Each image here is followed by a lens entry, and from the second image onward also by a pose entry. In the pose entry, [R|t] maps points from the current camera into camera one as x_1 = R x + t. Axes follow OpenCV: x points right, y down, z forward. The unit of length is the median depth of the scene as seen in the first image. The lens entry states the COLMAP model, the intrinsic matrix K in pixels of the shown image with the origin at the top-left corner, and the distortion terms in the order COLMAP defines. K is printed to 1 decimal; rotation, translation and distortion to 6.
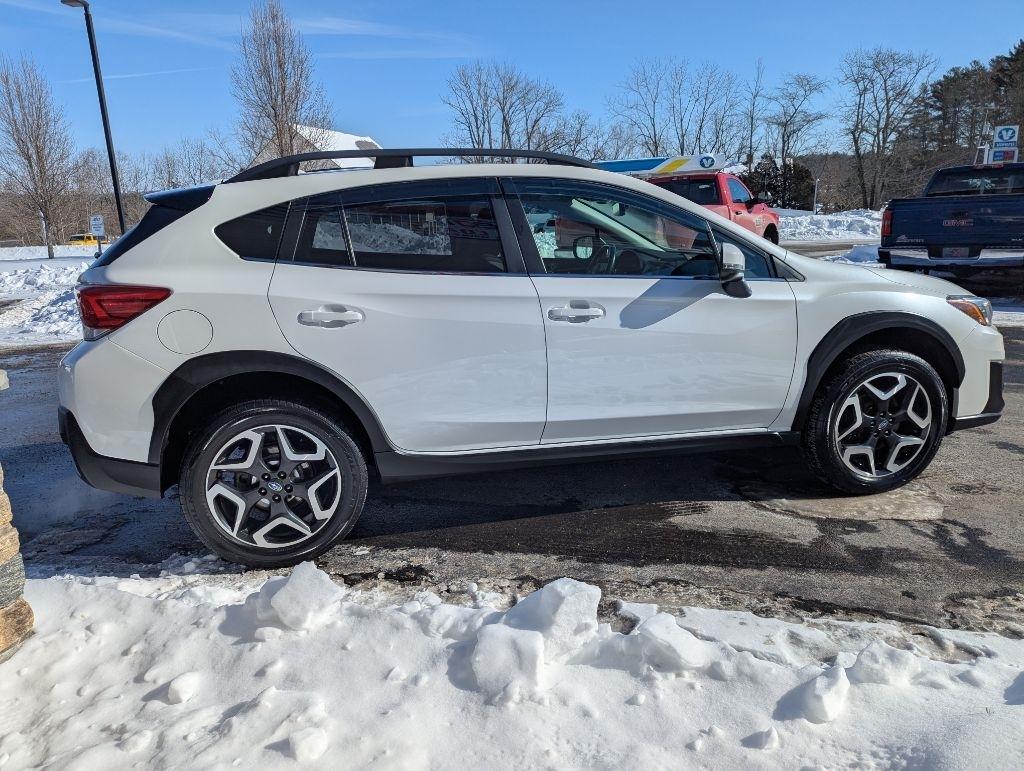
lens RADIAL K [[725.0, 0, 511.1], [0, 725.0, 377.2], [0, 0, 1]] dist [0.053701, -0.046285]
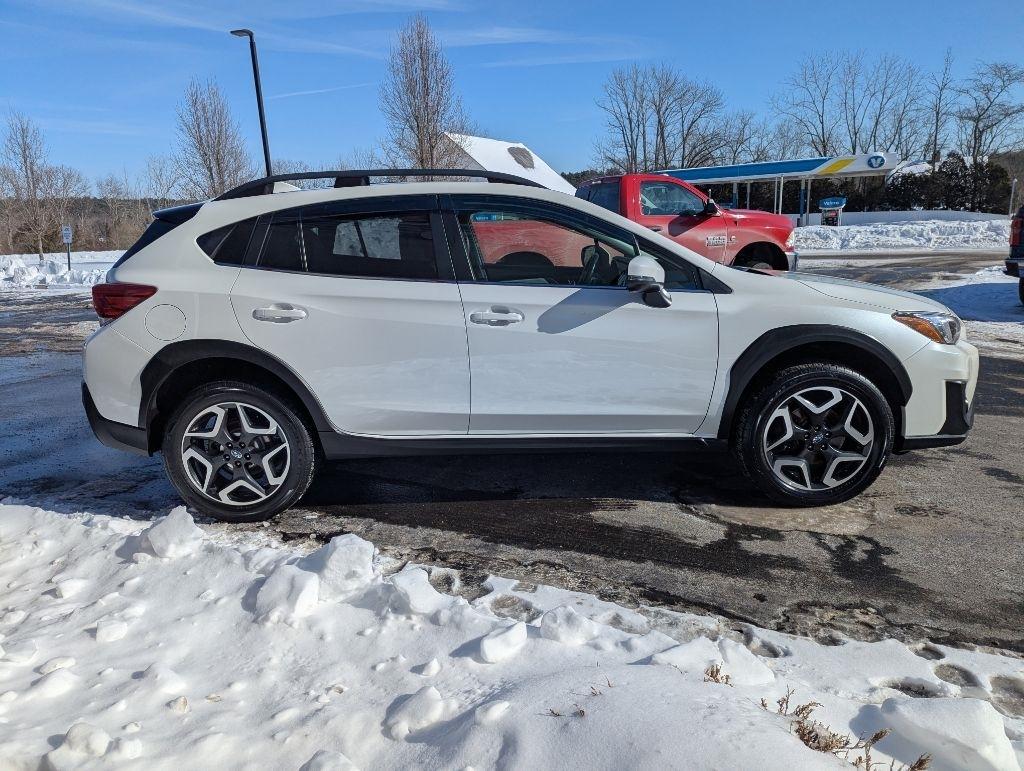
lens RADIAL K [[725.0, 0, 505.9], [0, 725.0, 382.0], [0, 0, 1]] dist [0.053701, -0.046285]
pose [[0.976545, 0.048805, -0.209708, 0.334787], [-0.048575, 0.998800, 0.006249, 0.002587], [0.209761, 0.004084, 0.977744, -0.075568]]
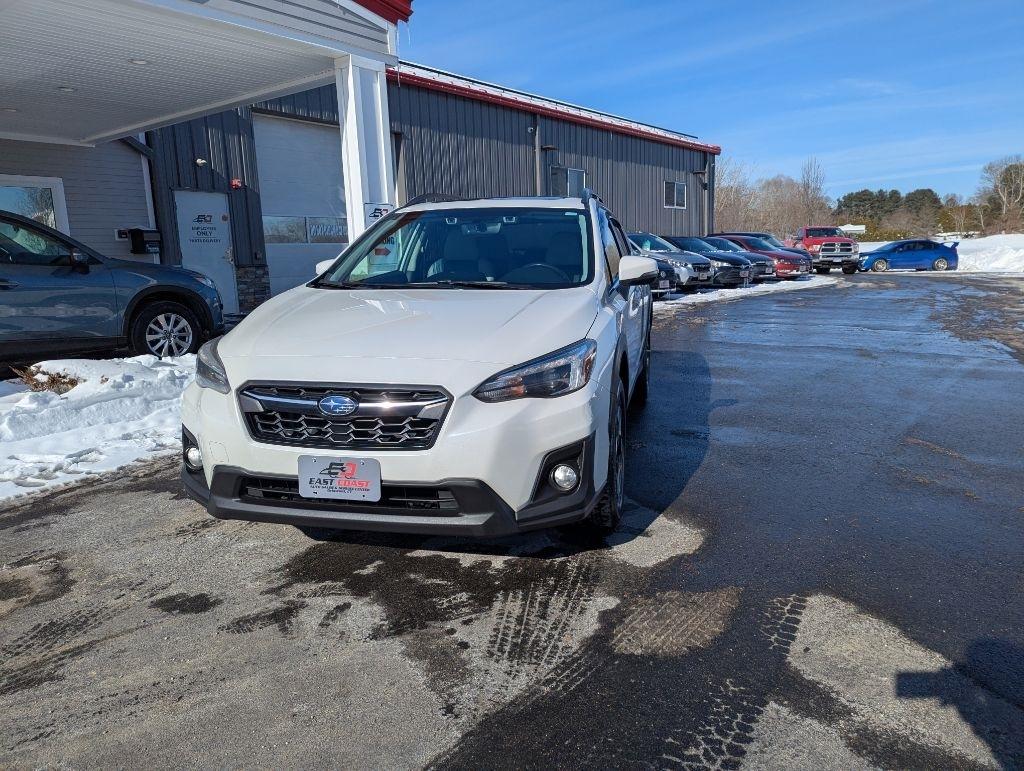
lens RADIAL K [[725.0, 0, 517.4], [0, 725.0, 389.9], [0, 0, 1]] dist [0.053701, -0.046285]
pose [[-0.432606, 0.217157, -0.875040, 1.456842], [-0.168786, 0.933893, 0.315208, -0.462512], [0.885643, 0.284056, -0.367355, 1.941279]]
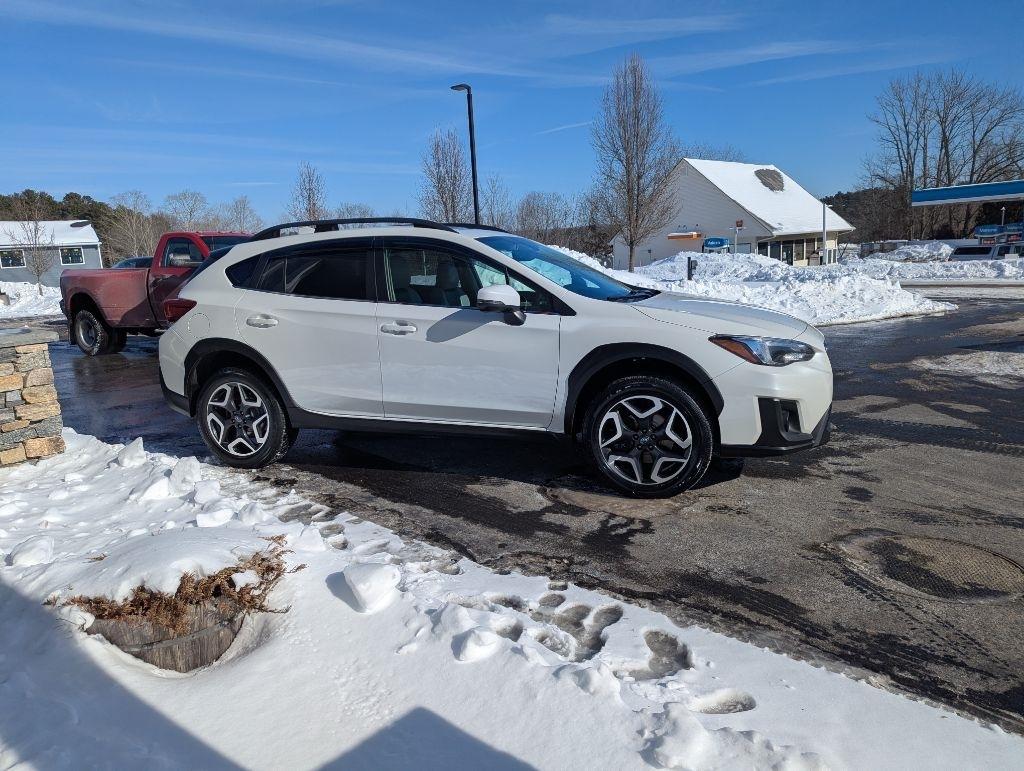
lens RADIAL K [[725.0, 0, 514.7], [0, 725.0, 389.9], [0, 0, 1]] dist [0.053701, -0.046285]
pose [[0.850879, 0.097272, -0.516278, 1.044903], [-0.107951, 0.994112, 0.009386, -0.004165], [0.514151, 0.047747, 0.856370, -0.129950]]
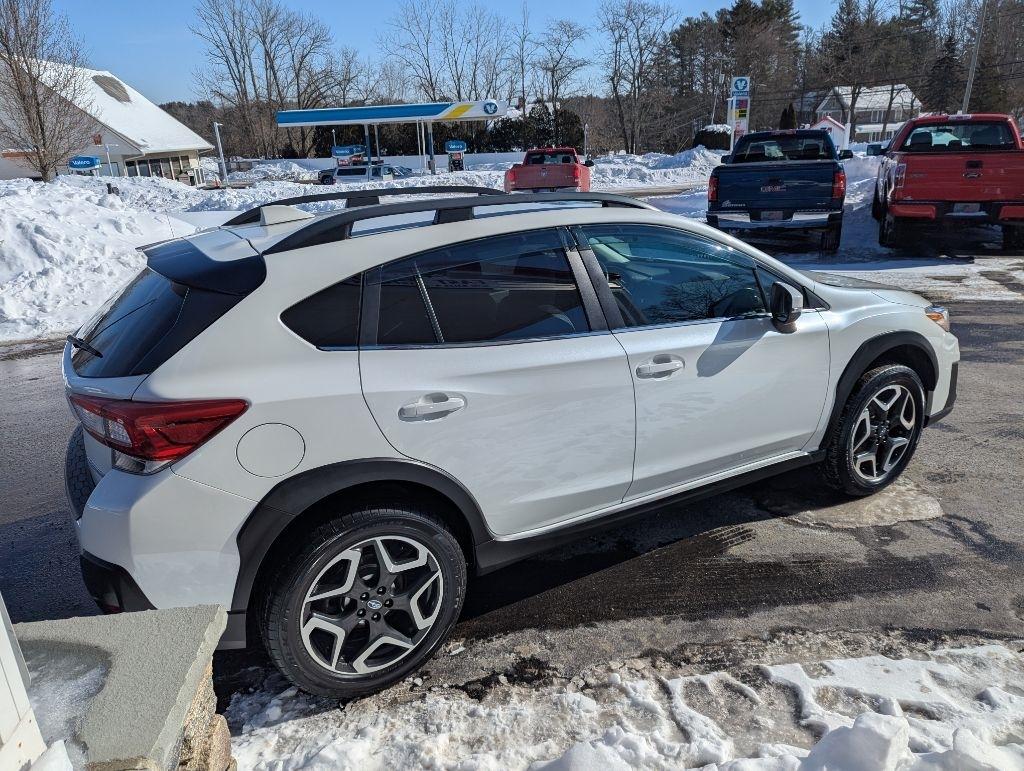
lens RADIAL K [[725.0, 0, 512.0], [0, 725.0, 374.8], [0, 0, 1]] dist [0.053701, -0.046285]
pose [[0.954711, -0.094237, 0.282216, -0.365311], [0.073604, 0.993839, 0.082865, -0.171546], [-0.288286, -0.058340, 0.955765, 0.131589]]
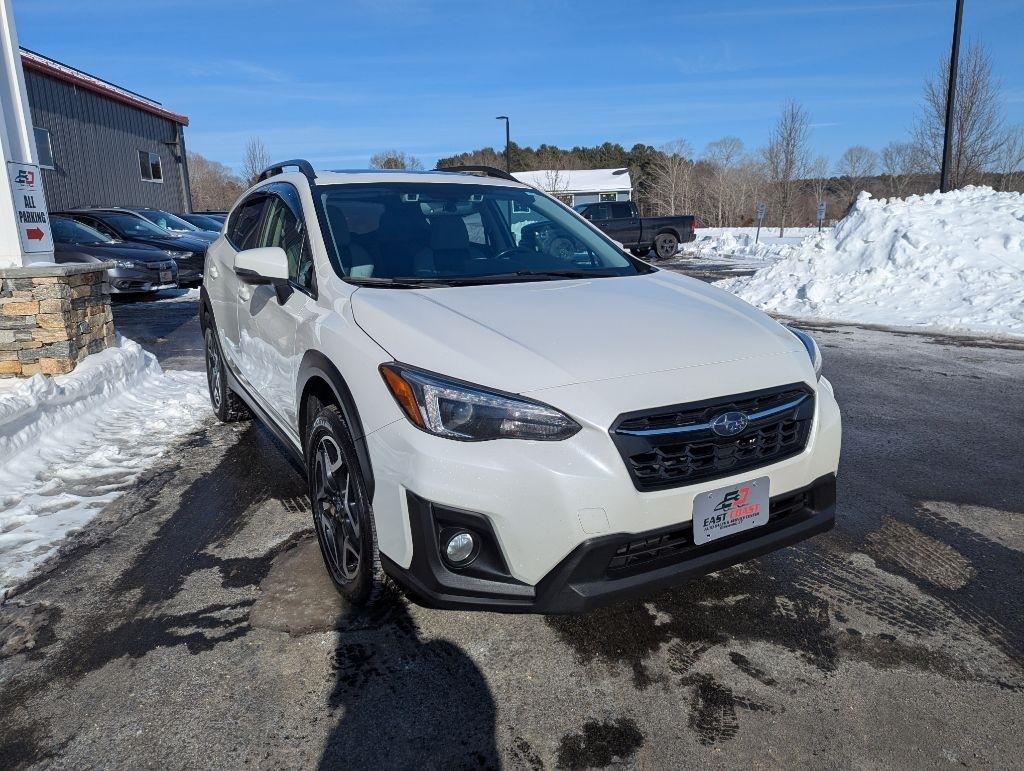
lens RADIAL K [[725.0, 0, 515.5], [0, 725.0, 377.7], [0, 0, 1]] dist [0.053701, -0.046285]
pose [[0.305735, 0.237545, -0.922008, 1.386023], [-0.211342, 0.961151, 0.177550, -0.266906], [0.928364, 0.140576, 0.344061, 1.006973]]
